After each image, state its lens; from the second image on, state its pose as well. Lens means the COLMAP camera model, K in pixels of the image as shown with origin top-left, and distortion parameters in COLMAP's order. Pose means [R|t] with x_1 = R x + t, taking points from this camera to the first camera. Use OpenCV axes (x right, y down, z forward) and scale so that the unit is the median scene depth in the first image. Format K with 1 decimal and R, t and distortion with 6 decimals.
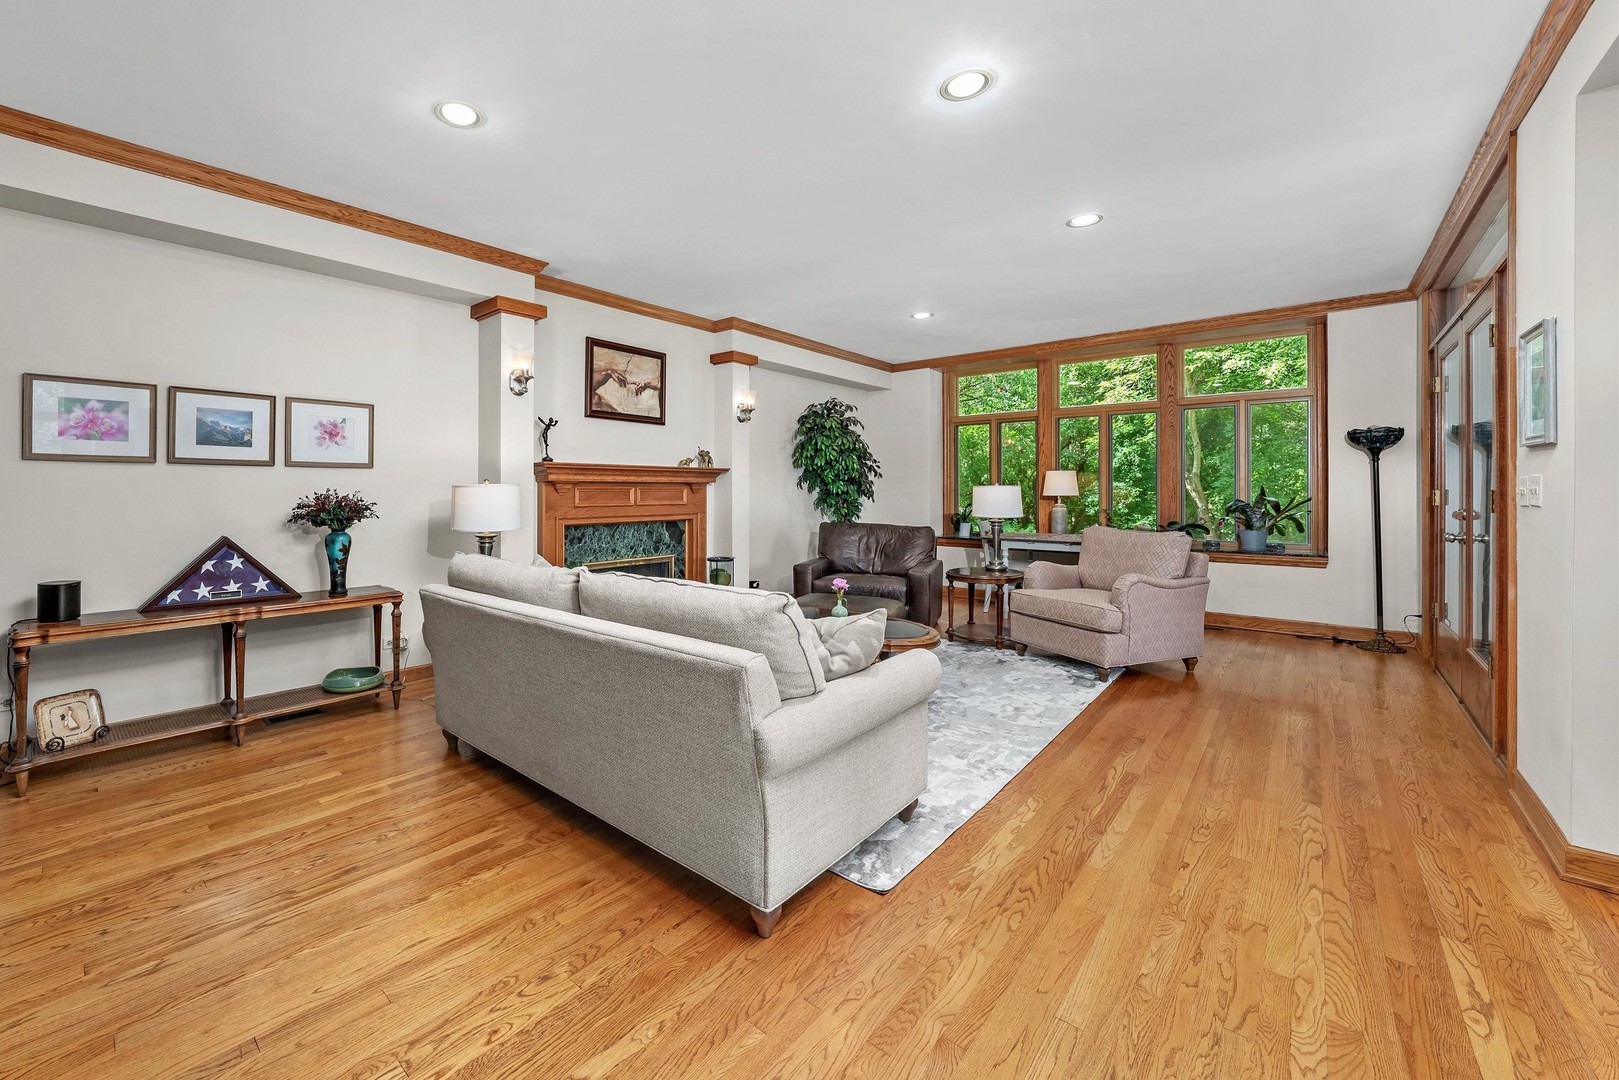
lens RADIAL K [[634.3, 0, 809.3], [0, 634.3, 488.9], [0, 0, 1]] dist [-0.000127, -0.000047]
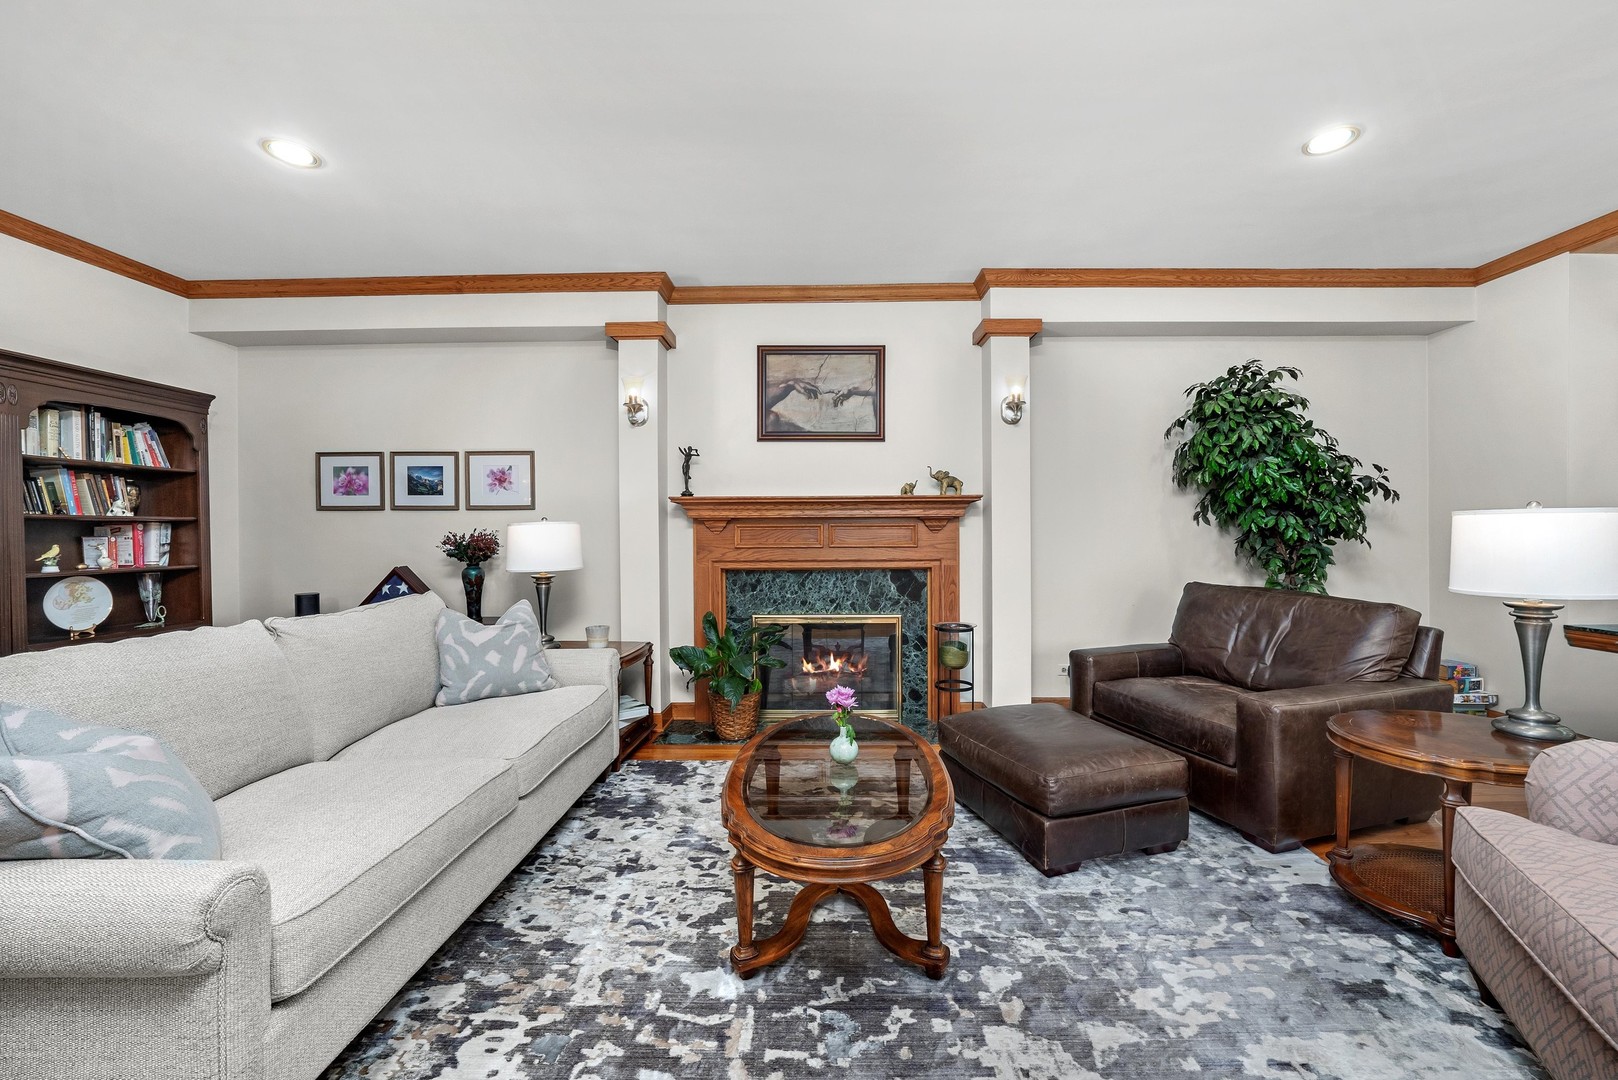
lens RADIAL K [[696.2, 0, 809.0], [0, 696.2, 540.0], [0, 0, 1]] dist [-0.016691, 0.000167]
pose [[0.625157, 0.005759, -0.780478, 0.401137], [0.007088, 0.999890, 0.013056, 0.005585], [0.780467, -0.013694, 0.625047, 0.463895]]
